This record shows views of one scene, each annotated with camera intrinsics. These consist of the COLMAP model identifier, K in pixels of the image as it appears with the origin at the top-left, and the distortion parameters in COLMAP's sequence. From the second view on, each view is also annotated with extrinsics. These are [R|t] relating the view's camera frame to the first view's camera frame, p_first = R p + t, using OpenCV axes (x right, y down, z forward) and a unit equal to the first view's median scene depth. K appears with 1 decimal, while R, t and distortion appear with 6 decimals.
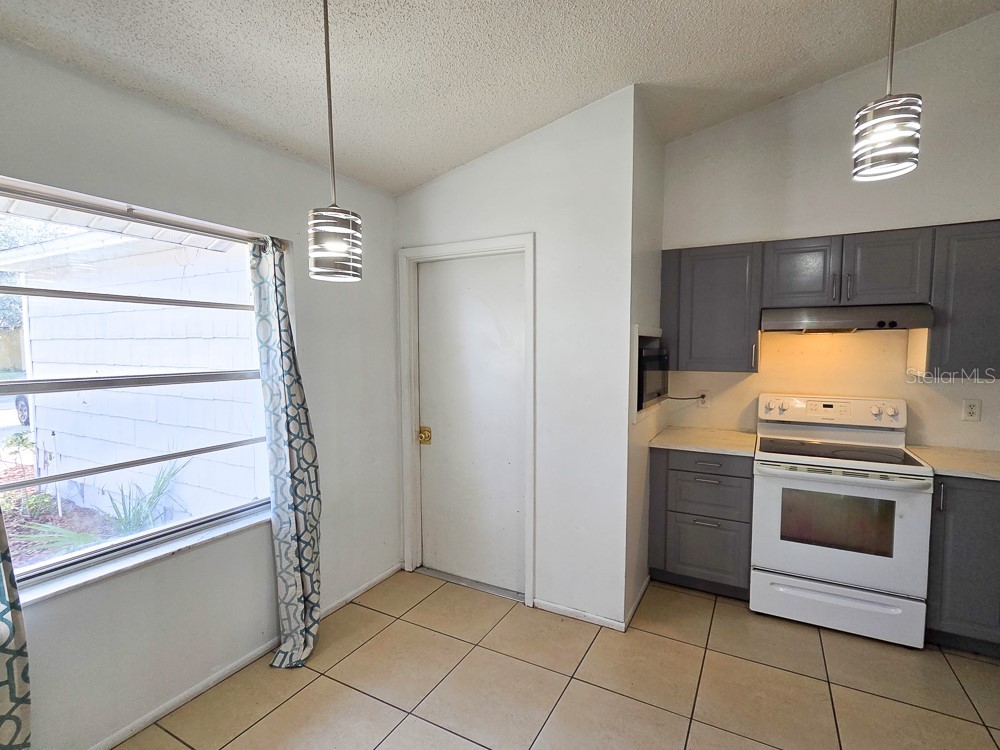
lens RADIAL K [[471.3, 0, 511.3], [0, 471.3, 379.4], [0, 0, 1]] dist [0.002890, 0.000492]
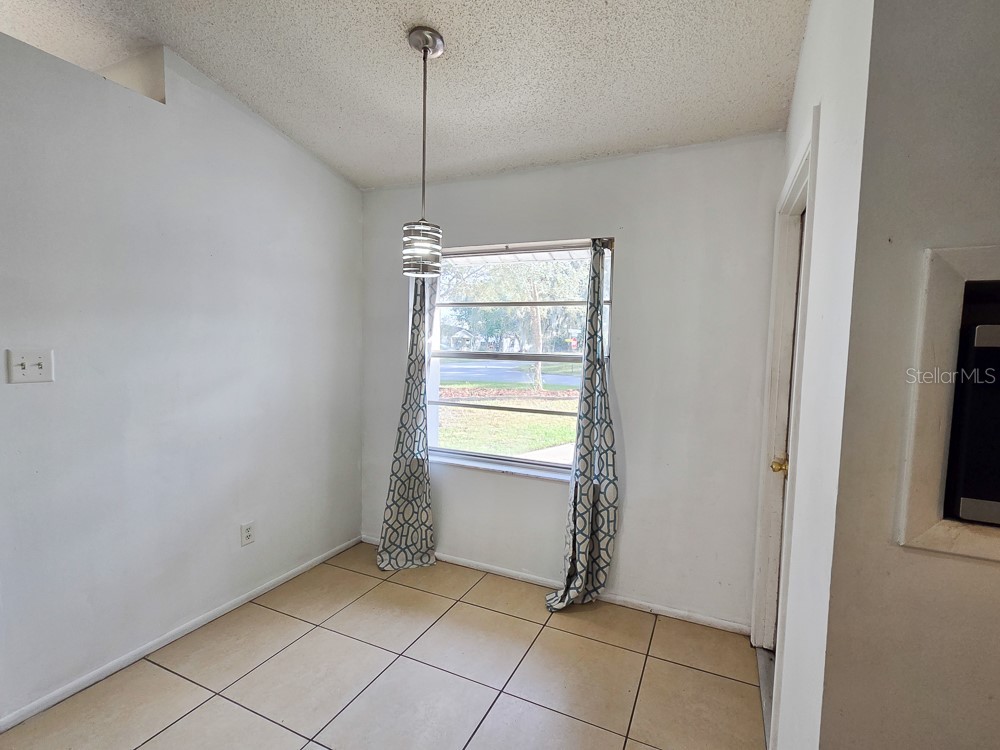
lens RADIAL K [[471.3, 0, 511.3], [0, 471.3, 379.4], [0, 0, 1]] dist [0.002890, 0.000492]
pose [[0.076076, 0.066836, -0.994859, 0.632491], [-0.097683, 0.993451, 0.059272, -0.011694], [0.992306, 0.092672, 0.082106, 0.740188]]
